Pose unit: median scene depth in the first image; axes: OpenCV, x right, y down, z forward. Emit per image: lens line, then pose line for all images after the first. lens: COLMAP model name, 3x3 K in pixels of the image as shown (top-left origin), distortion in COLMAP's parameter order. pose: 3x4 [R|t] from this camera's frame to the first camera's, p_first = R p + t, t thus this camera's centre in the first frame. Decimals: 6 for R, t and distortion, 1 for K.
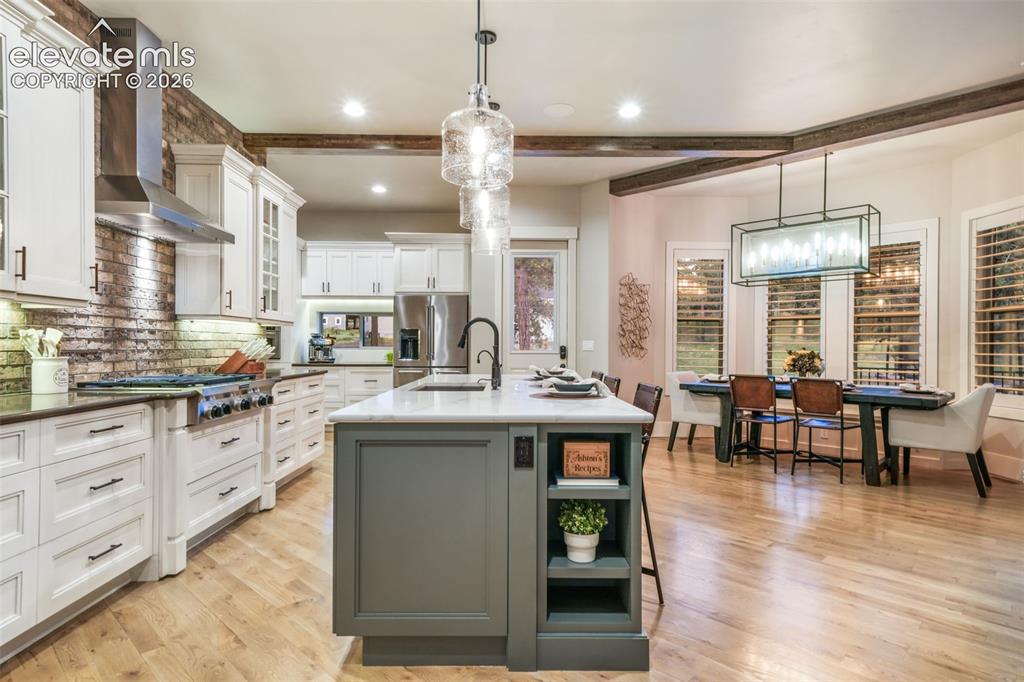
lens RADIAL K [[563.4, 0, 512.0], [0, 563.4, 341.0], [0, 0, 1]] dist [0.030088, -0.000140]
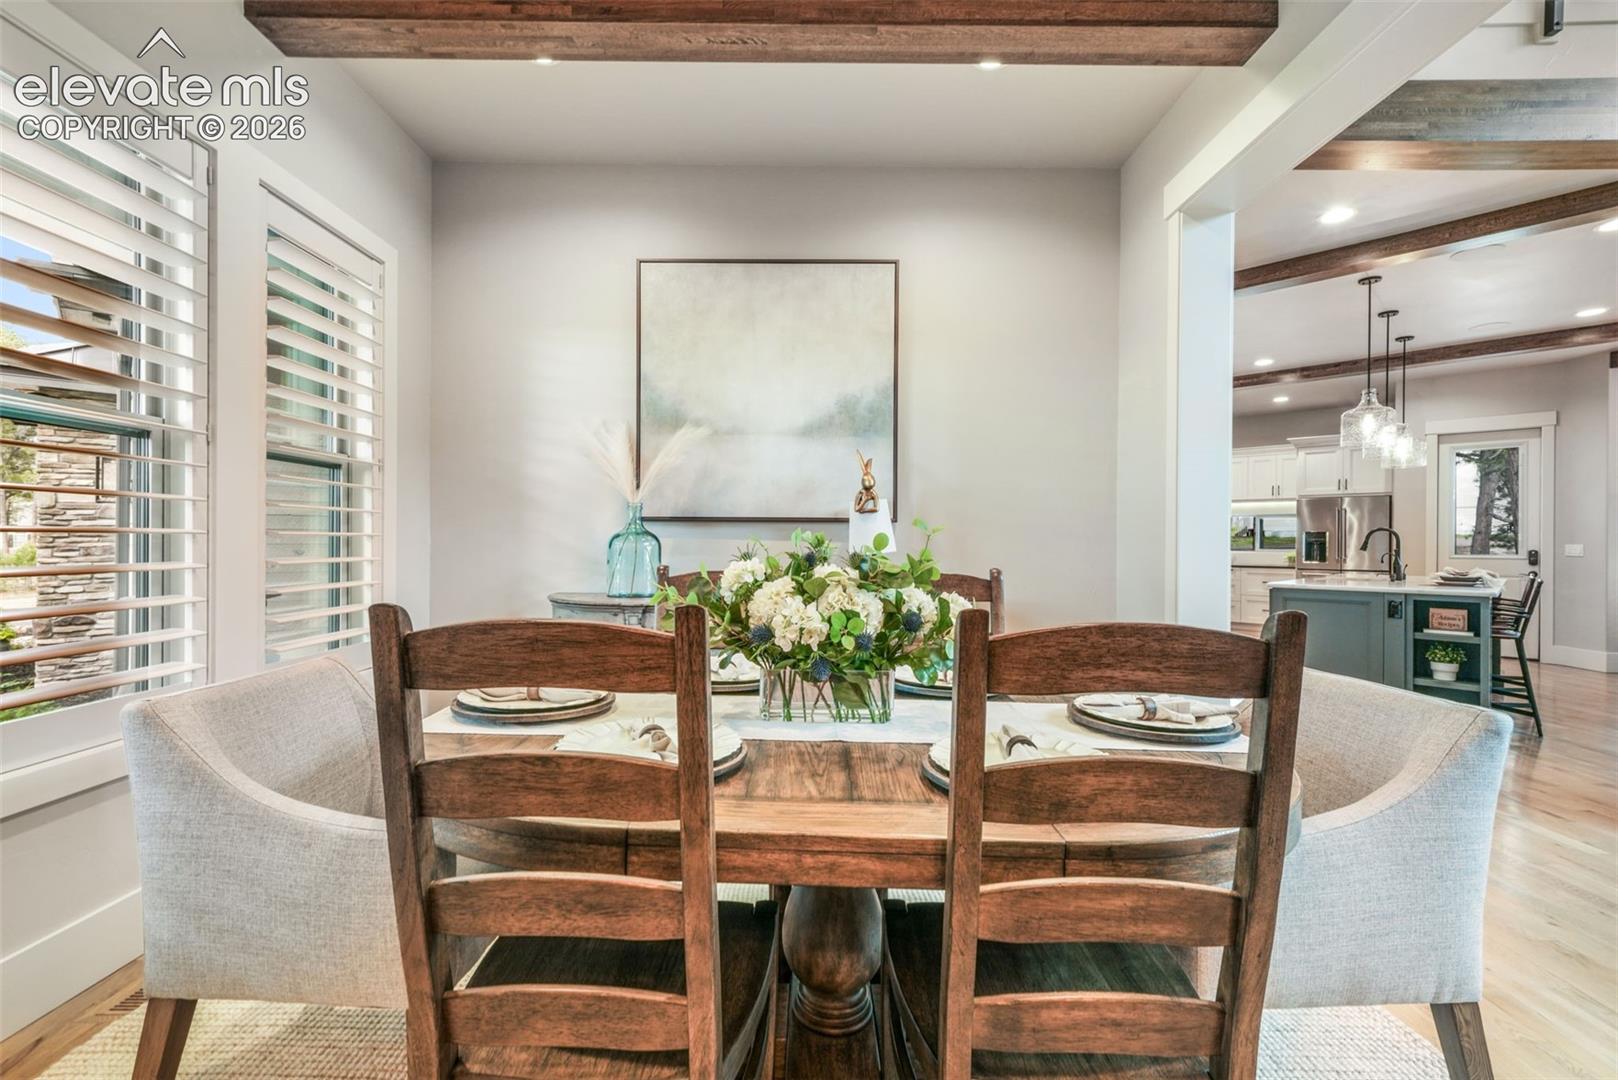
lens RADIAL K [[730.1, 0, 809.0], [0, 730.1, 540.0], [0, 0, 1]] dist [0.018987, 0.000770]
pose [[0.709593, -0.000749, -0.704612, 0.195899], [-0.000316, 0.999999, -0.001381, -0.009402], [0.704612, 0.001203, 0.709592, -1.081467]]
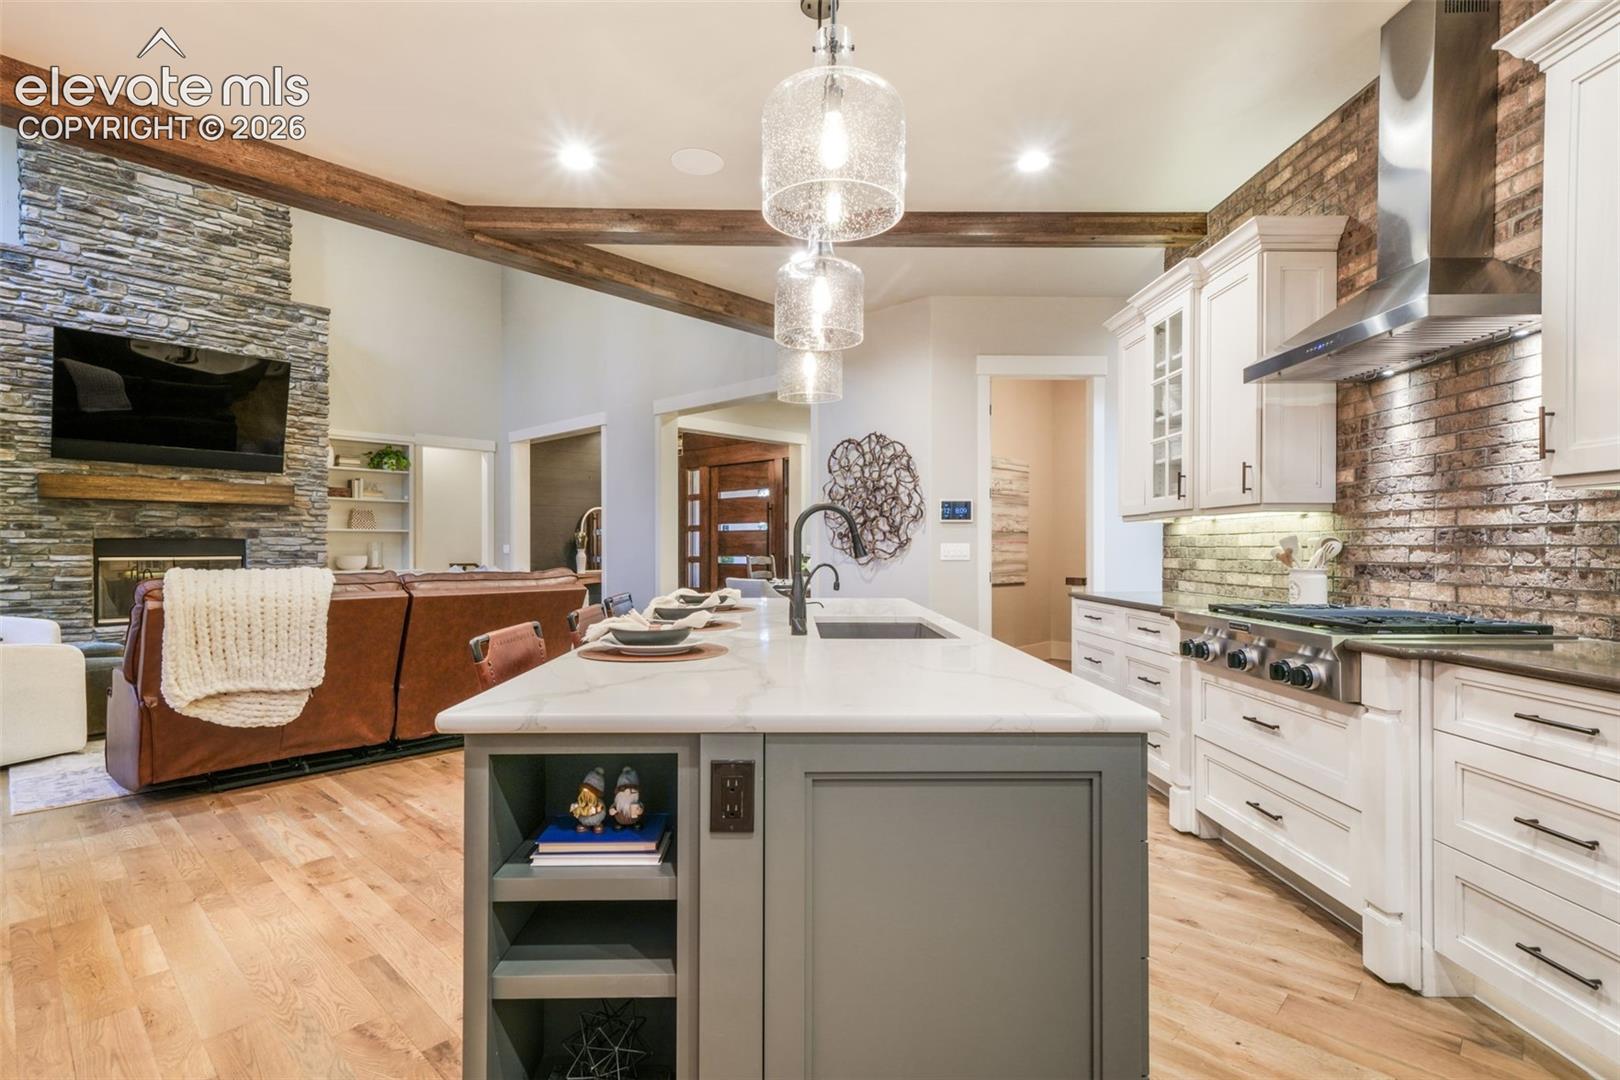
lens RADIAL K [[770.1, 0, 794.9], [0, 770.1, 548.6], [0, 0, 1]] dist [0.014809, 0.000224]
pose [[-0.999977, -0.006041, 0.003001, -0.025829], [-0.006055, 0.999971, -0.004534, 0.006511], [-0.002974, -0.004552, -0.999985, 1.665998]]
